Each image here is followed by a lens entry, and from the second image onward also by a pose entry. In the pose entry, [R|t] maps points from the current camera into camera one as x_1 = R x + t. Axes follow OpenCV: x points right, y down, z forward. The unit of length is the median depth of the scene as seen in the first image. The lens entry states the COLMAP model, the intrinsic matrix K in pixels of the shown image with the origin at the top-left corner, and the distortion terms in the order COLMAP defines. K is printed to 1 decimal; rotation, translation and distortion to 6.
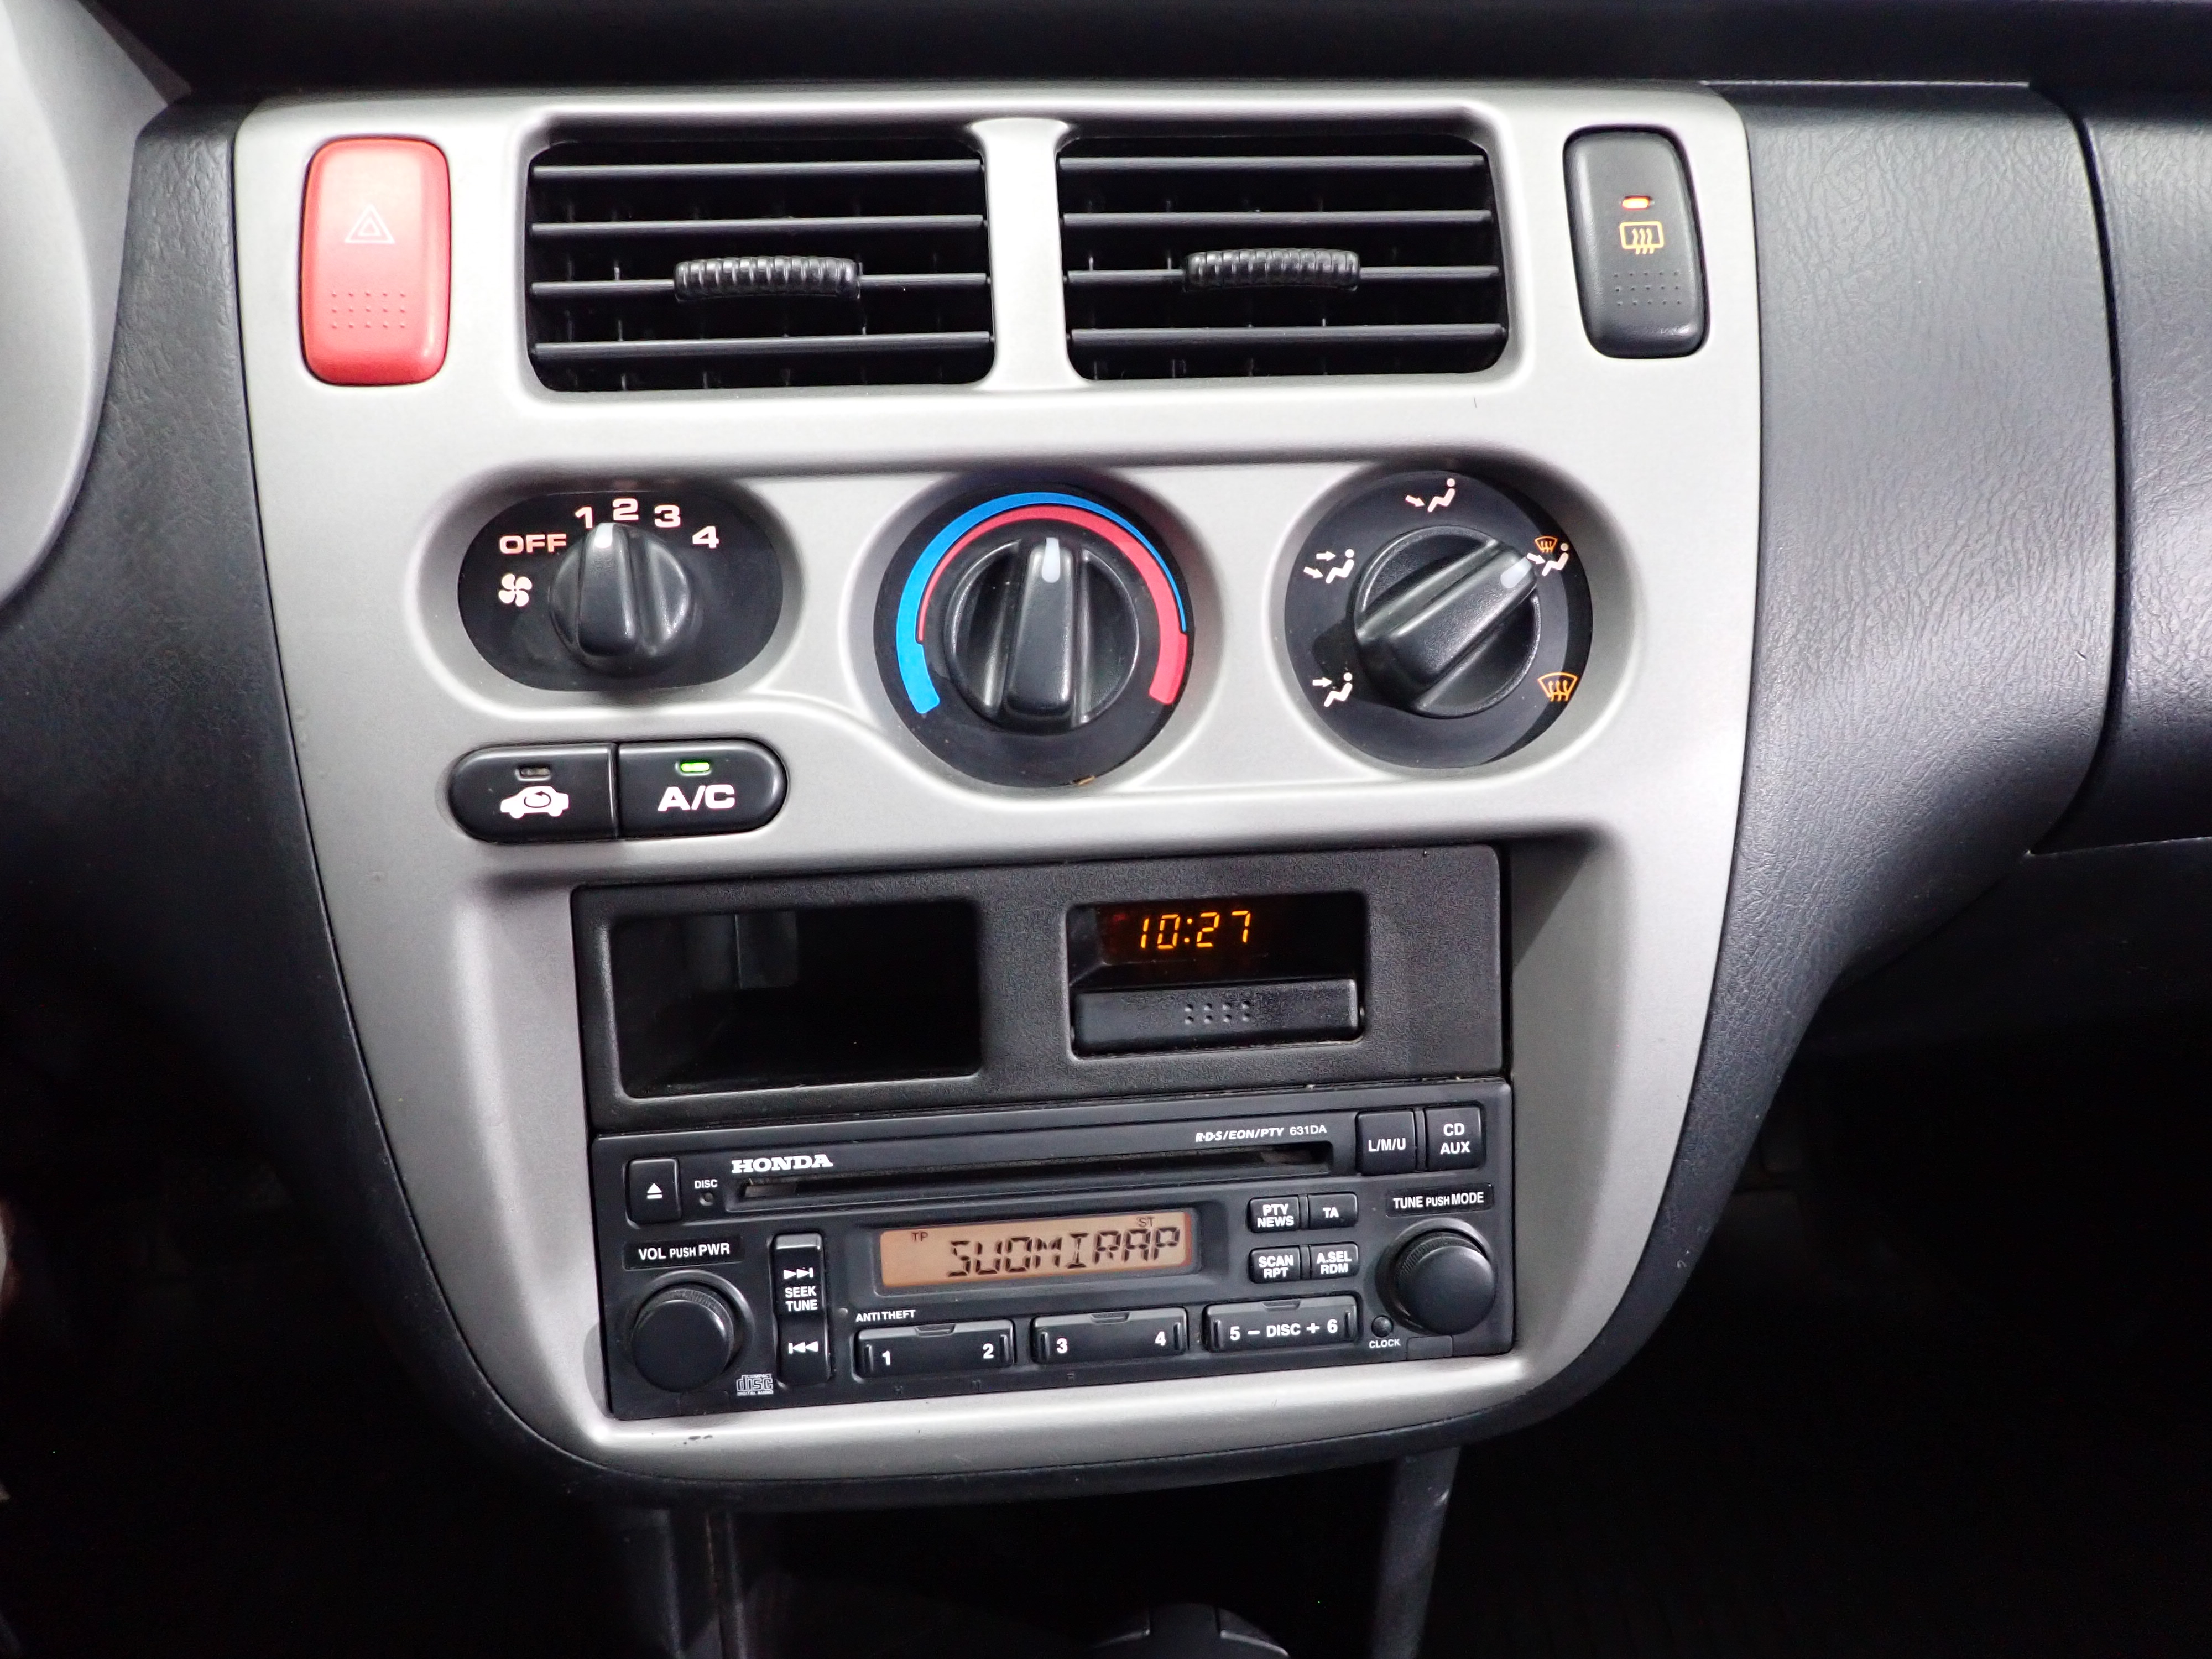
lens RADIAL K [[1624.1, 0, 1095.7], [0, 1624.1, 834.3], [0, 0, 1]] dist [0.002841, -0.006043]
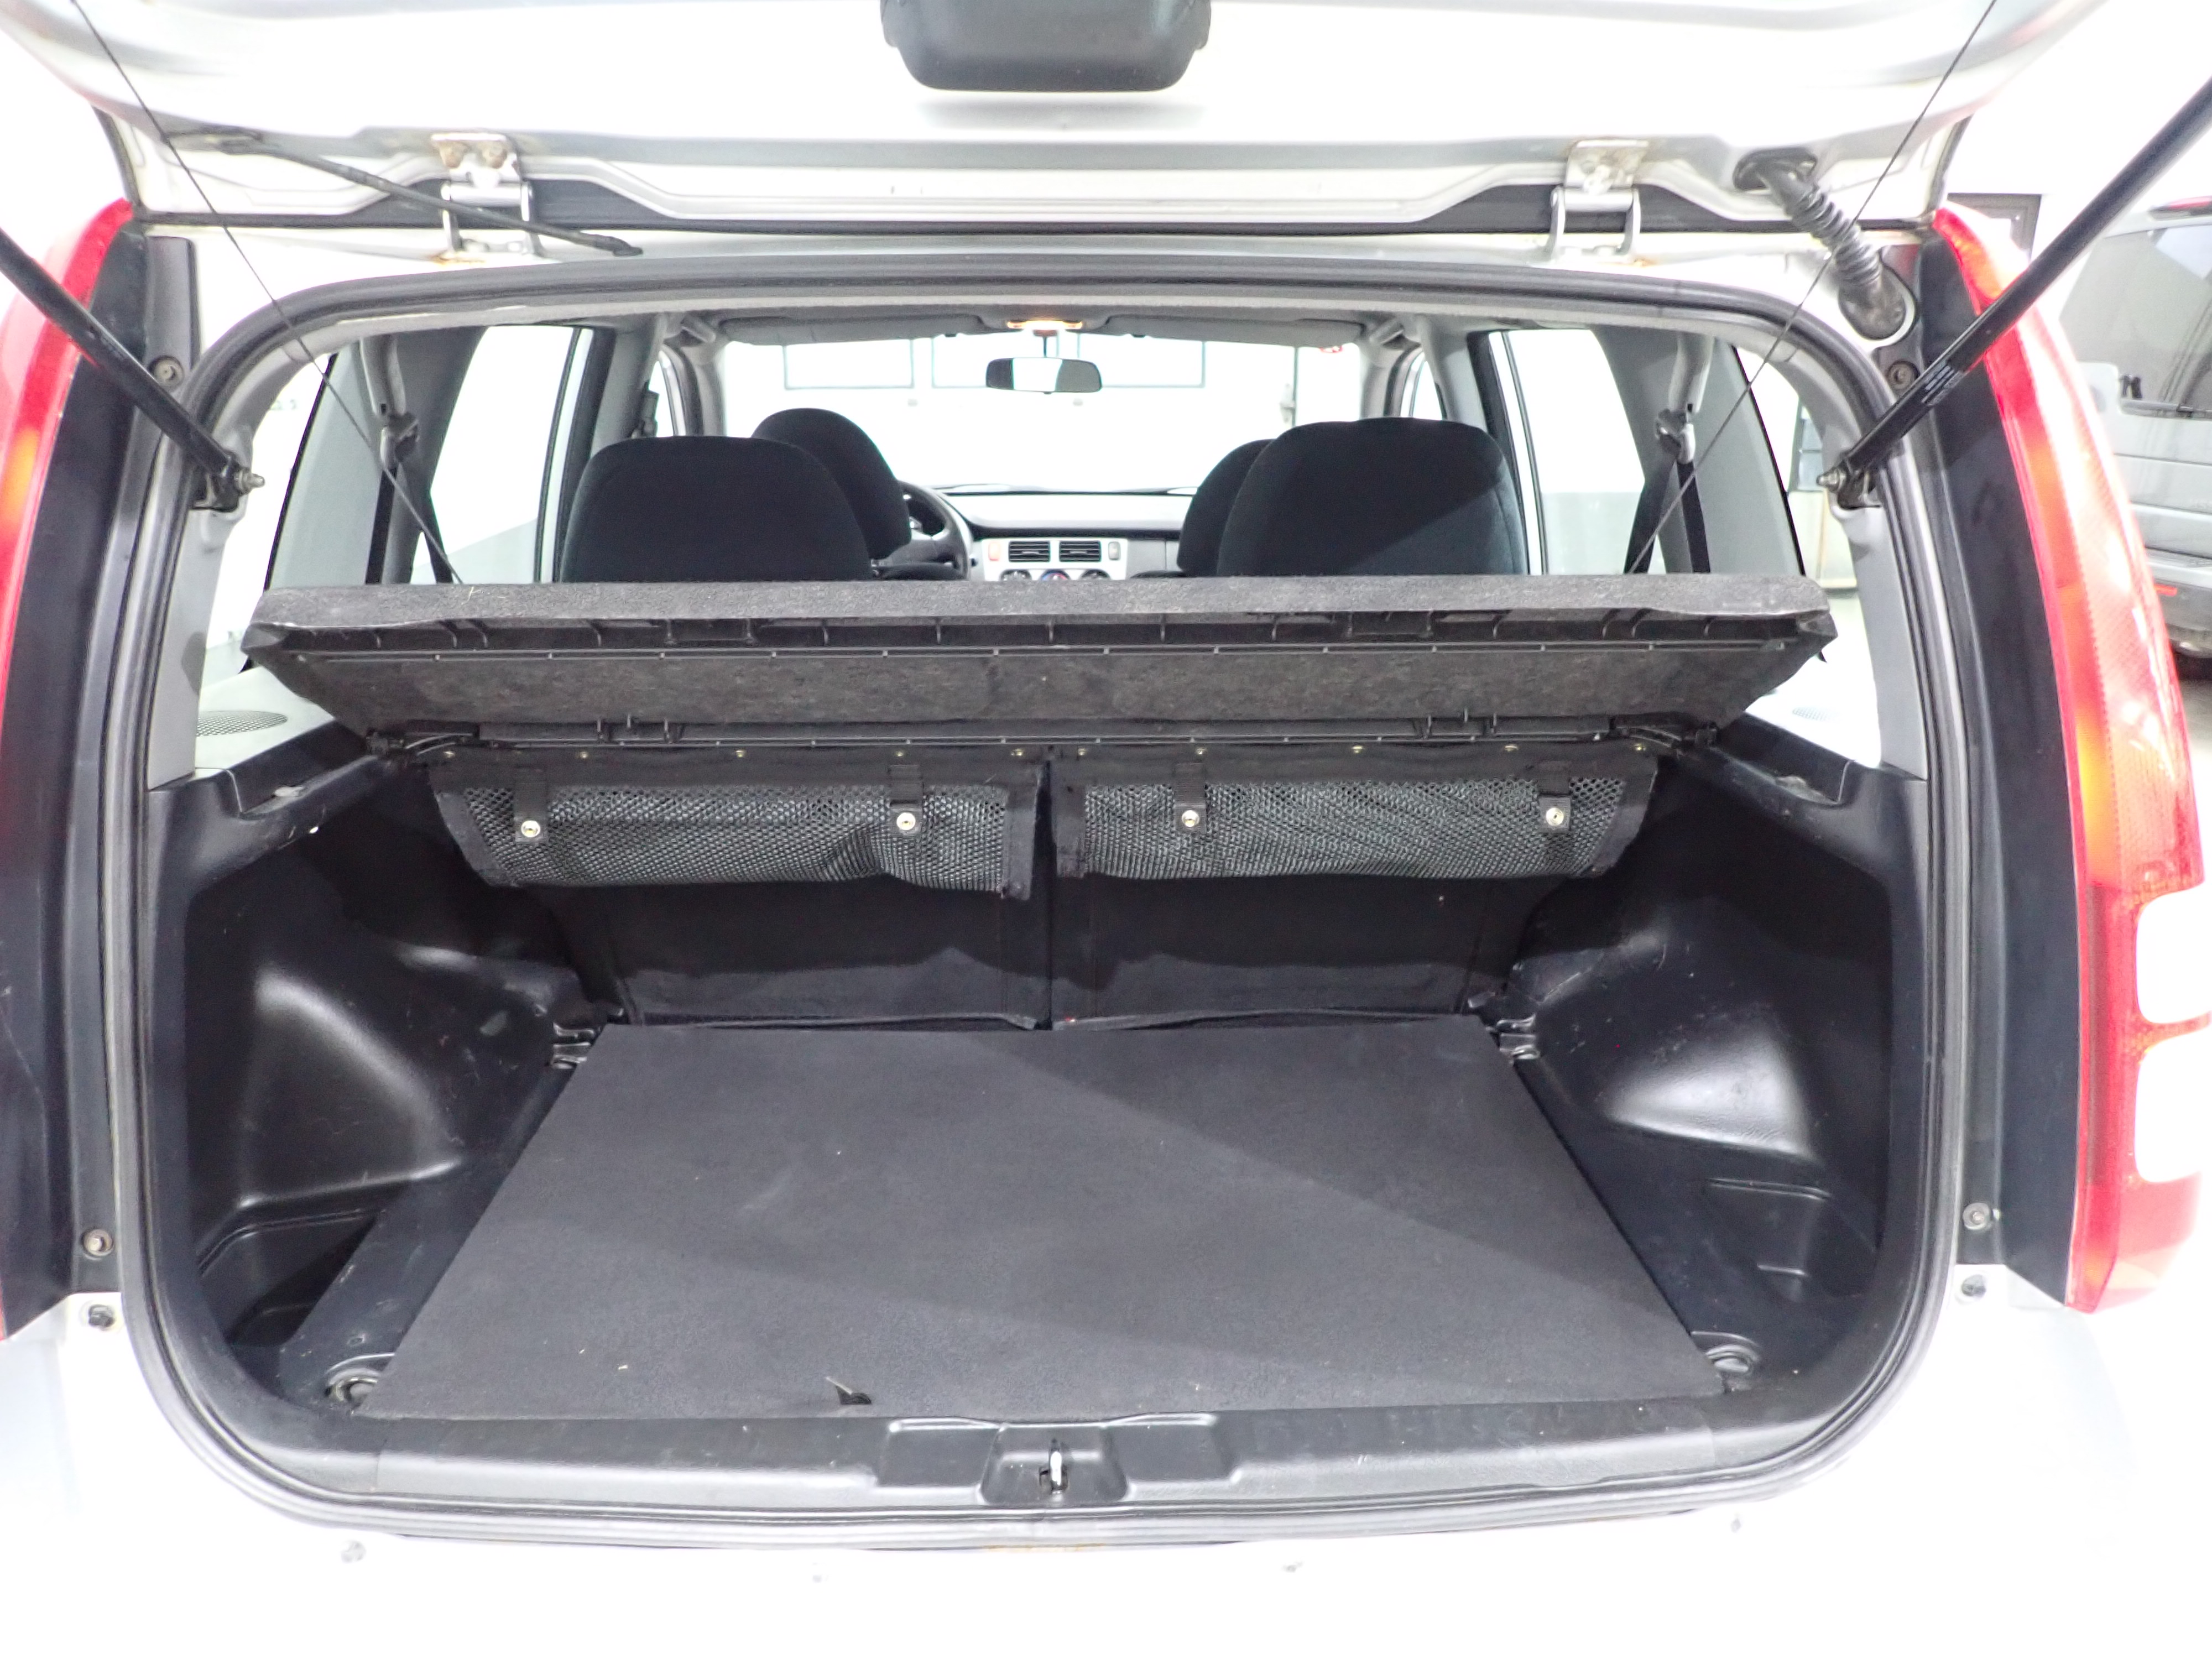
lens RADIAL K [[1625.0, 0, 1094.8], [0, 1625.0, 835.6], [0, 0, 1]] dist [-0.006766, -0.005422]
pose [[0.997555, 0.008118, -0.069415, 0.933336], [-0.029077, 0.951396, -0.306595, 4.468589], [0.063552, 0.307863, 0.949306, -8.151467]]
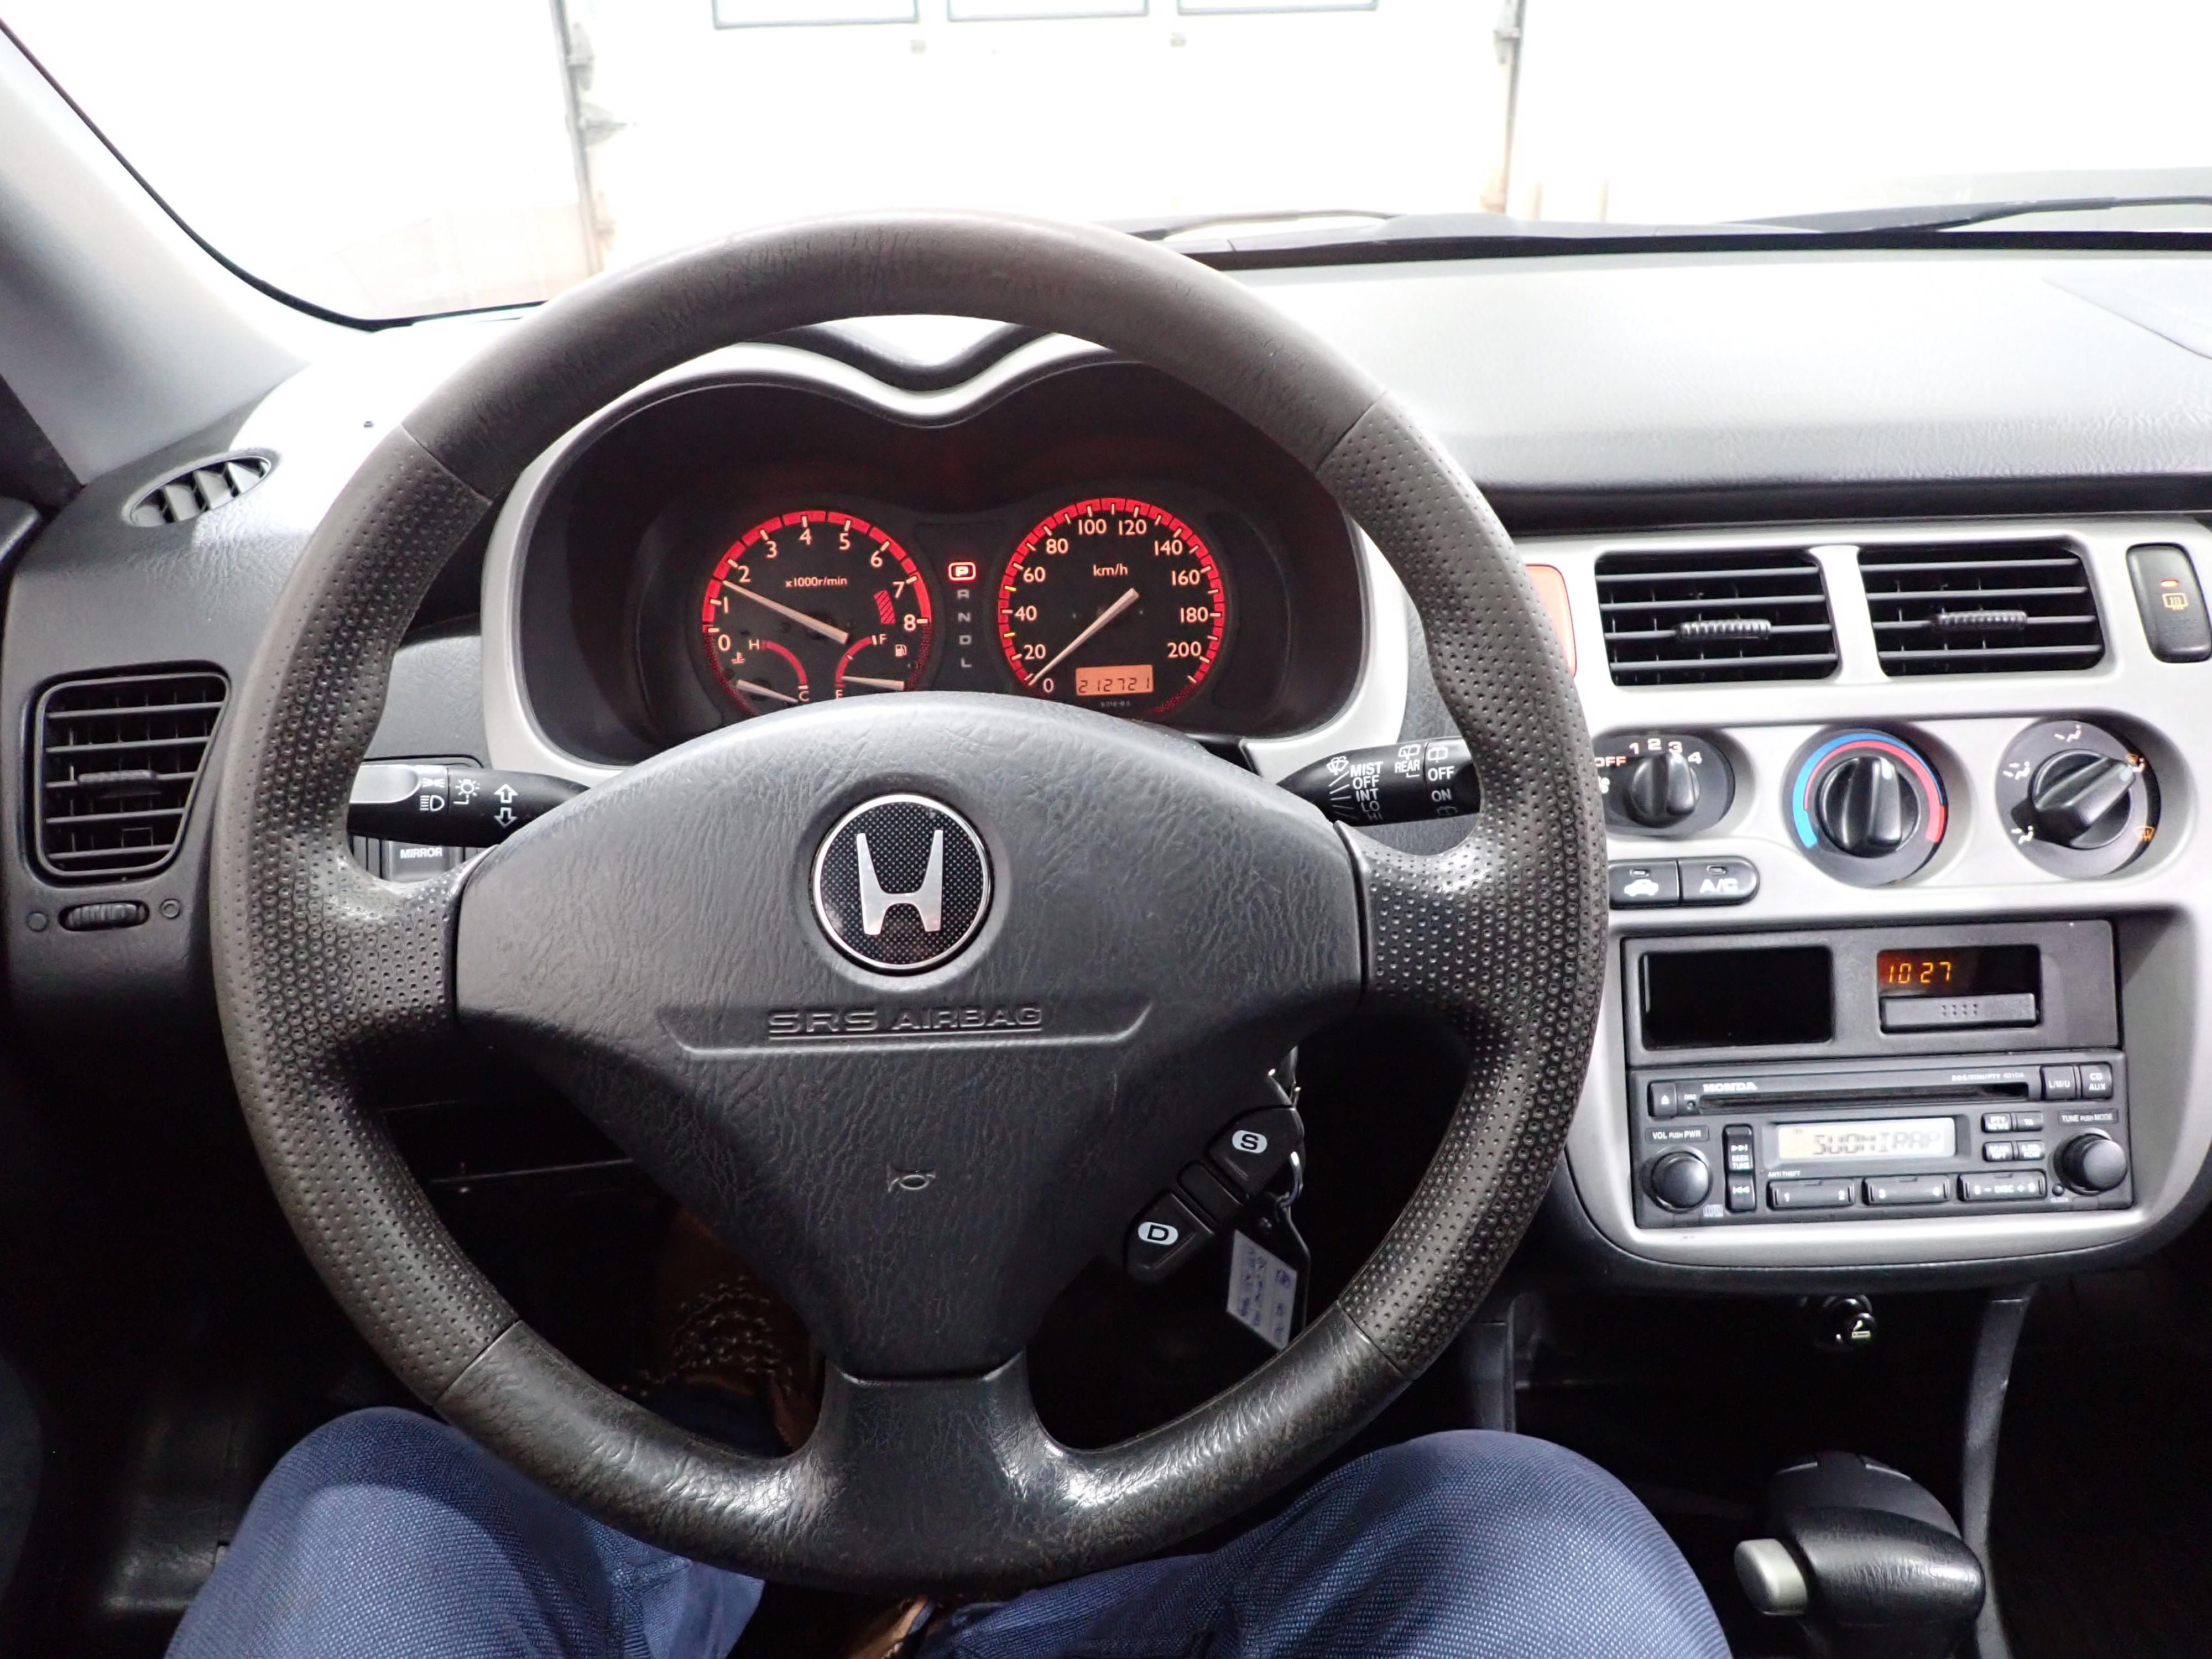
lens RADIAL K [[1624.1, 0, 1095.7], [0, 1624.1, 834.3], [0, 0, 1]] dist [0.002841, -0.006043]
pose [[0.997053, -0.002444, -0.076681, -0.775435], [-0.007938, 0.990843, -0.134787, 0.171704], [0.076308, 0.134998, 0.987903, -0.940185]]
